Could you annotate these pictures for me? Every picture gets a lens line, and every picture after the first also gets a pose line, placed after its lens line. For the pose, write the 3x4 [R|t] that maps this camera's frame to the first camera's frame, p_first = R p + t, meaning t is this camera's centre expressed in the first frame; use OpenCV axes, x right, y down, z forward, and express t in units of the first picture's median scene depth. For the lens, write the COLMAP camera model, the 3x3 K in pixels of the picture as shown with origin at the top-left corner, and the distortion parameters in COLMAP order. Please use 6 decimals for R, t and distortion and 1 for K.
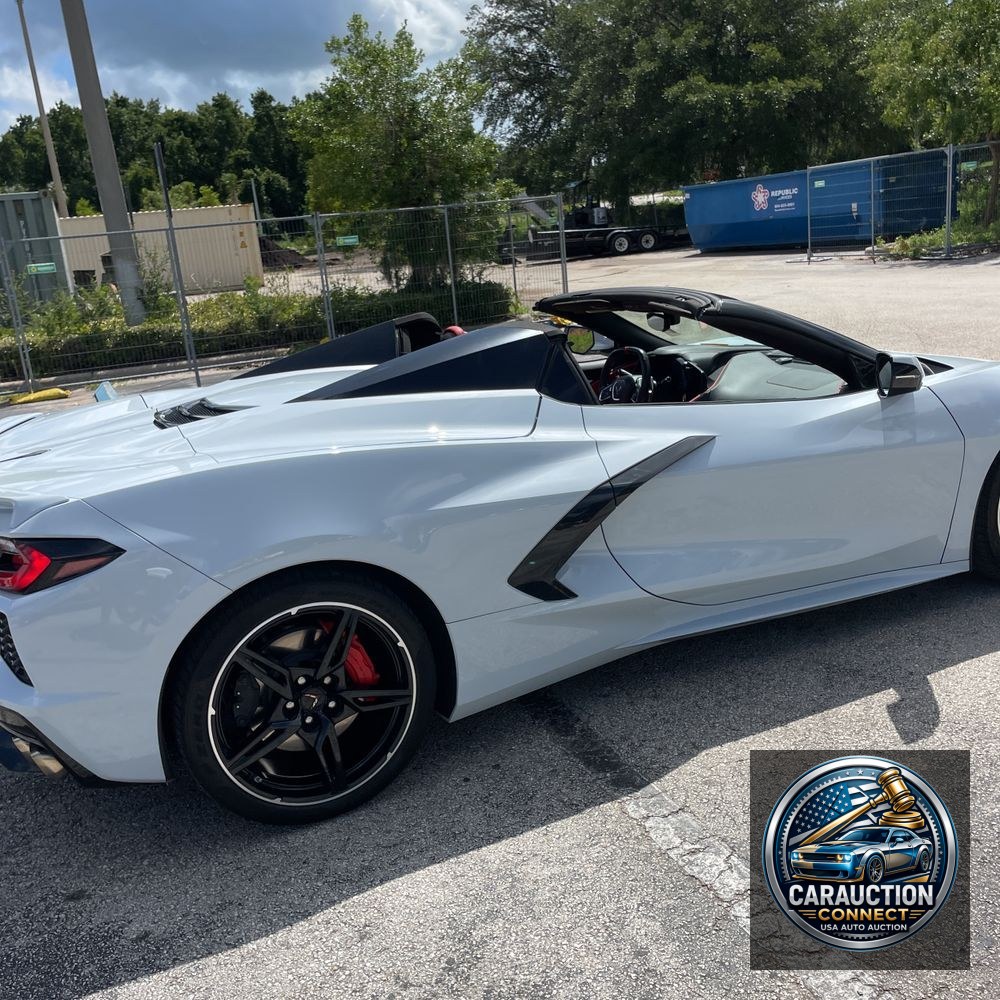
lens RADIAL K [[1019.0, 0, 494.7], [0, 1019.0, 493.8], [0, 0, 1]] dist [0.070206, -0.105302]
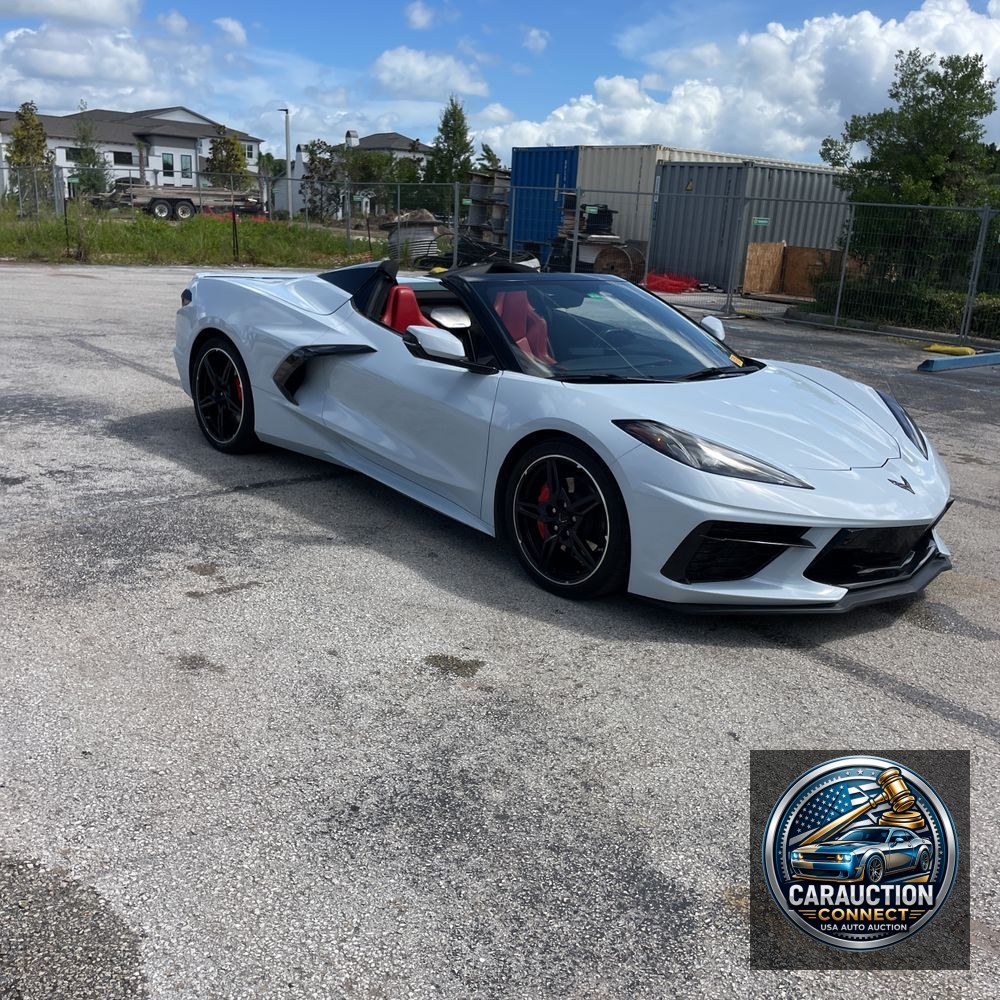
lens RADIAL K [[1019.7, 0, 501.3], [0, 1019.7, 480.4], [0, 0, 1]] dist [0.086279, -0.122479]
pose [[0.291618, 0.357058, -0.887394, 0.457085], [-0.332594, 0.907681, 0.255923, -0.089913], [0.896850, 0.220510, 0.383452, 0.162213]]
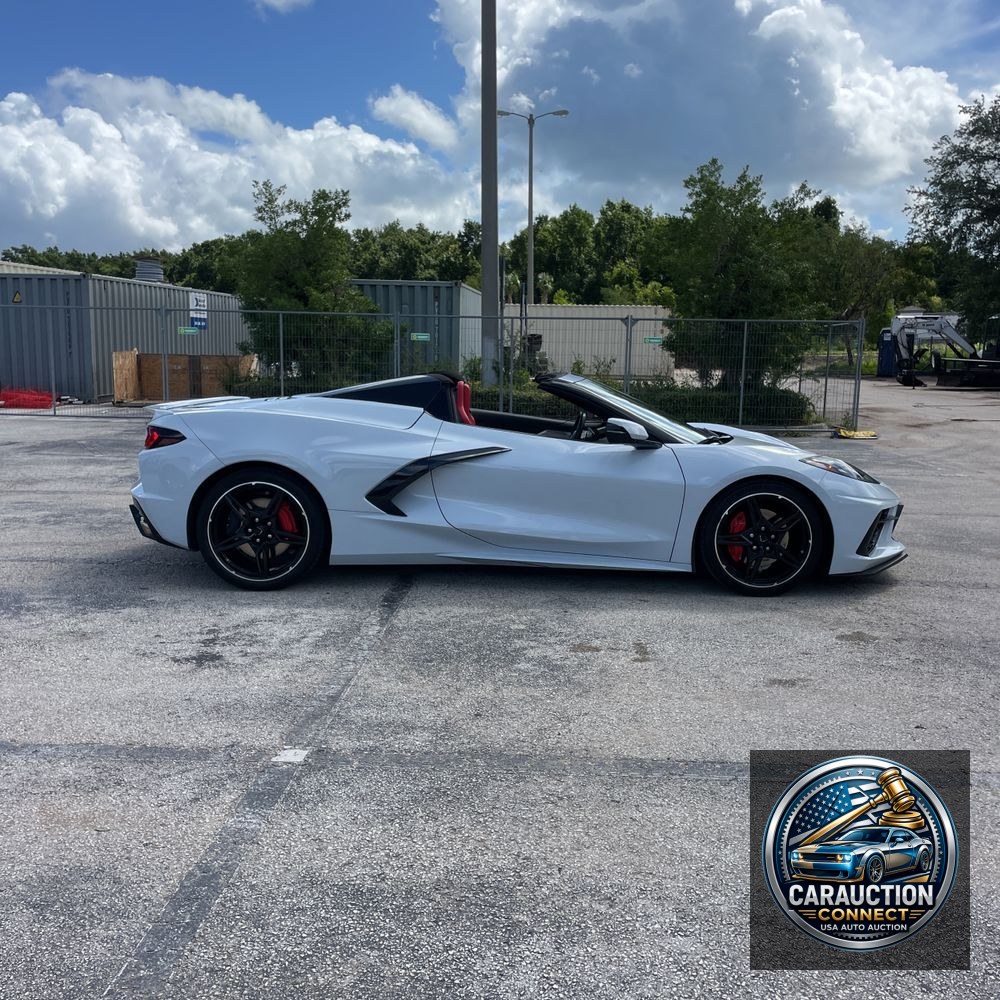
lens RADIAL K [[1019.7, 0, 501.3], [0, 1019.7, 480.4], [0, 0, 1]] dist [0.086279, -0.122479]
pose [[0.895234, 0.163525, -0.414507, 0.250004], [-0.206991, 0.976385, -0.061859, 0.028825], [0.394603, 0.141177, 0.907941, -0.162001]]
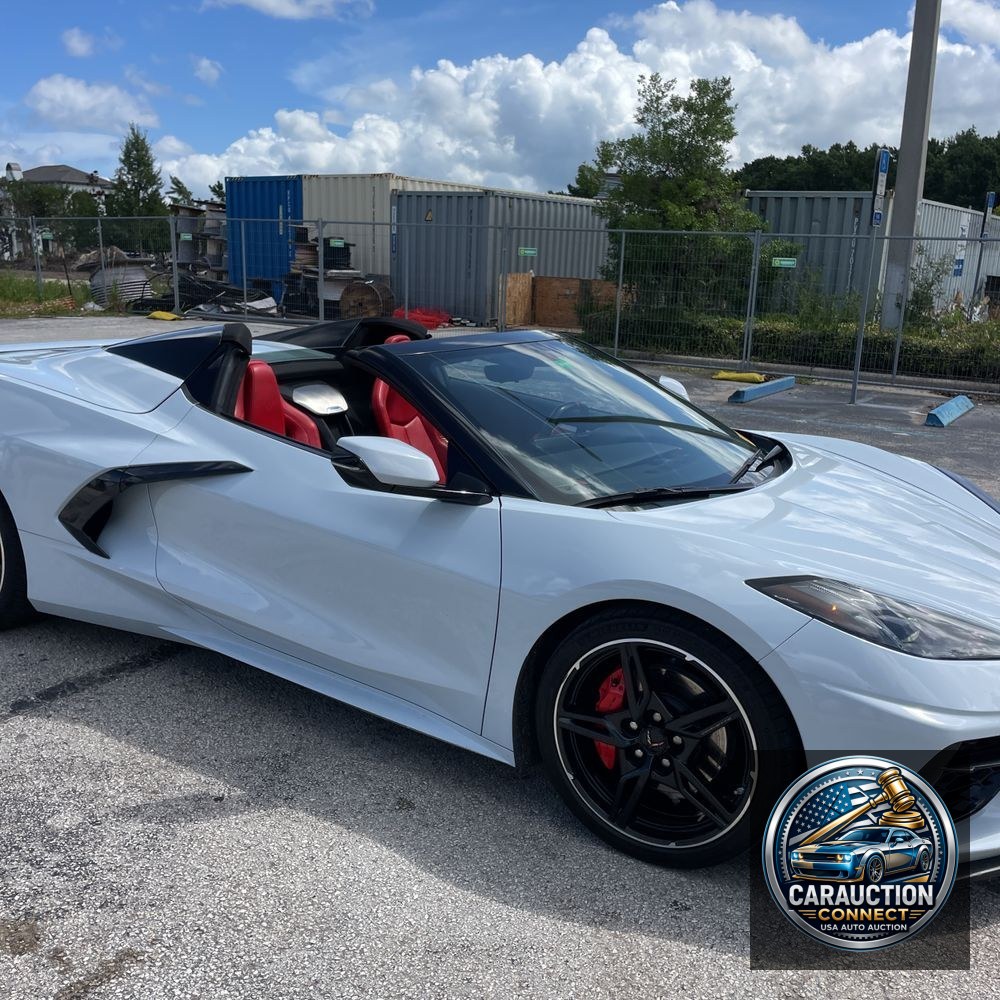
lens RADIAL K [[1019.7, 0, 501.3], [0, 1019.7, 480.4], [0, 0, 1]] dist [0.086279, -0.122479]
pose [[0.554630, 0.291755, -0.779272, 0.296881], [-0.298553, 0.943933, 0.140914, -0.068221], [0.776692, 0.154499, 0.610638, 0.153936]]
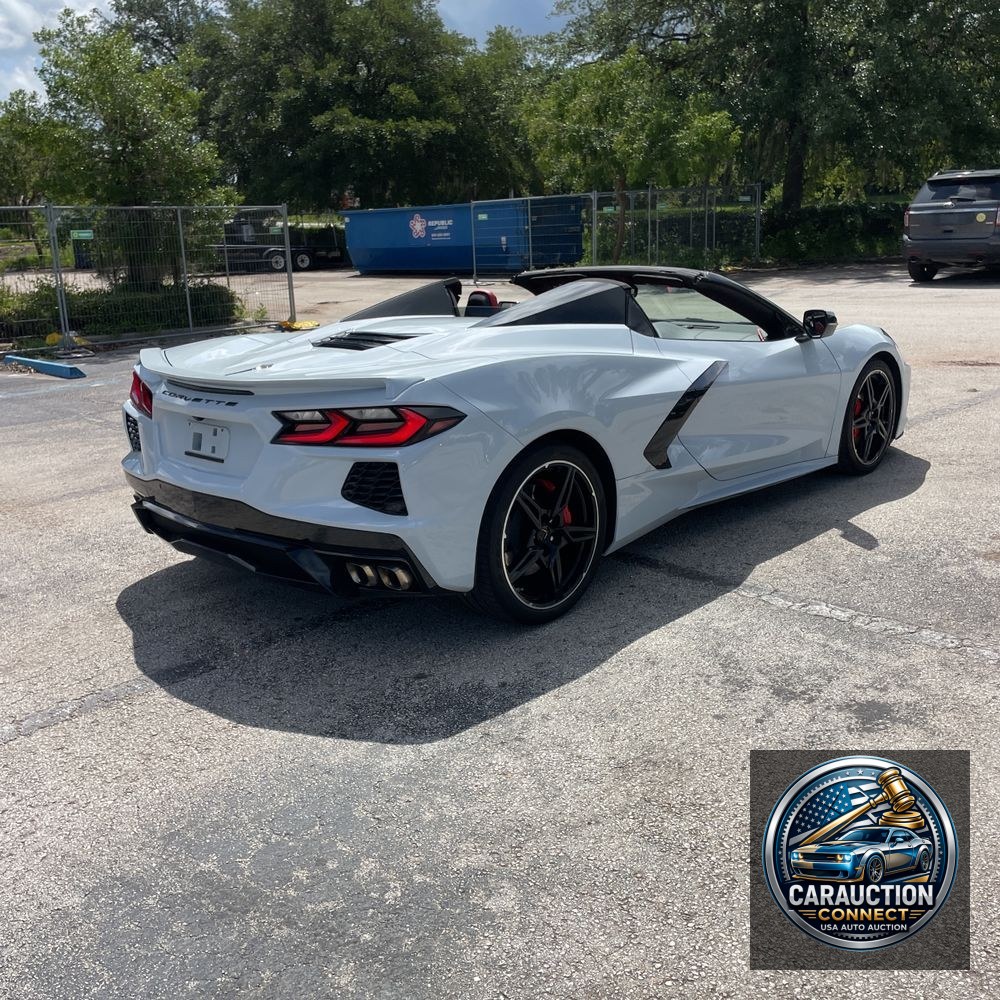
lens RADIAL K [[1019.7, 0, 501.3], [0, 1019.7, 480.4], [0, 0, 1]] dist [0.086279, -0.122479]
pose [[0.925546, -0.027444, 0.377640, -0.169342], [0.041916, 0.998666, -0.030154, 0.037827], [-0.376309, 0.043737, 0.925461, -0.059790]]
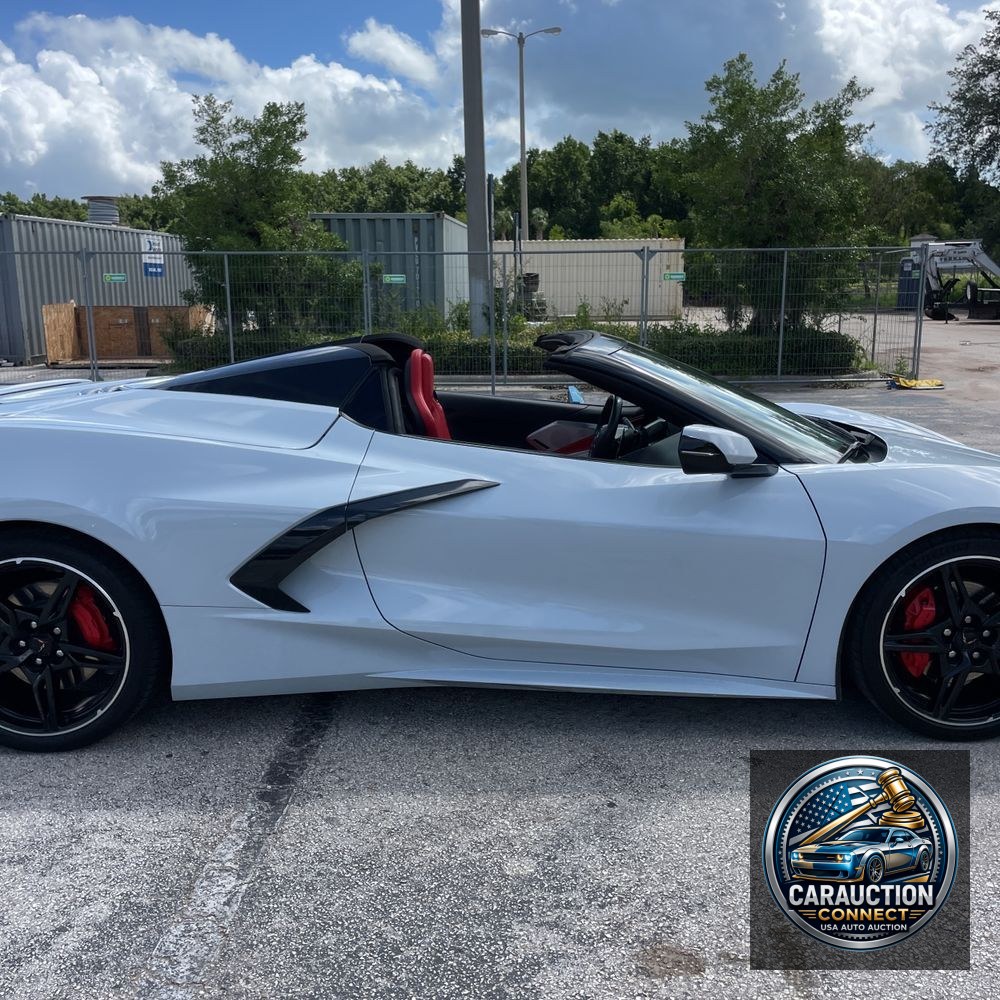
lens RADIAL K [[1019.7, 0, 501.3], [0, 1019.7, 480.4], [0, 0, 1]] dist [0.086279, -0.122479]
pose [[0.899675, 0.164508, -0.404378, 0.160444], [-0.182896, 0.983108, -0.006969, -0.014107], [0.396401, 0.080229, 0.914565, 0.031138]]
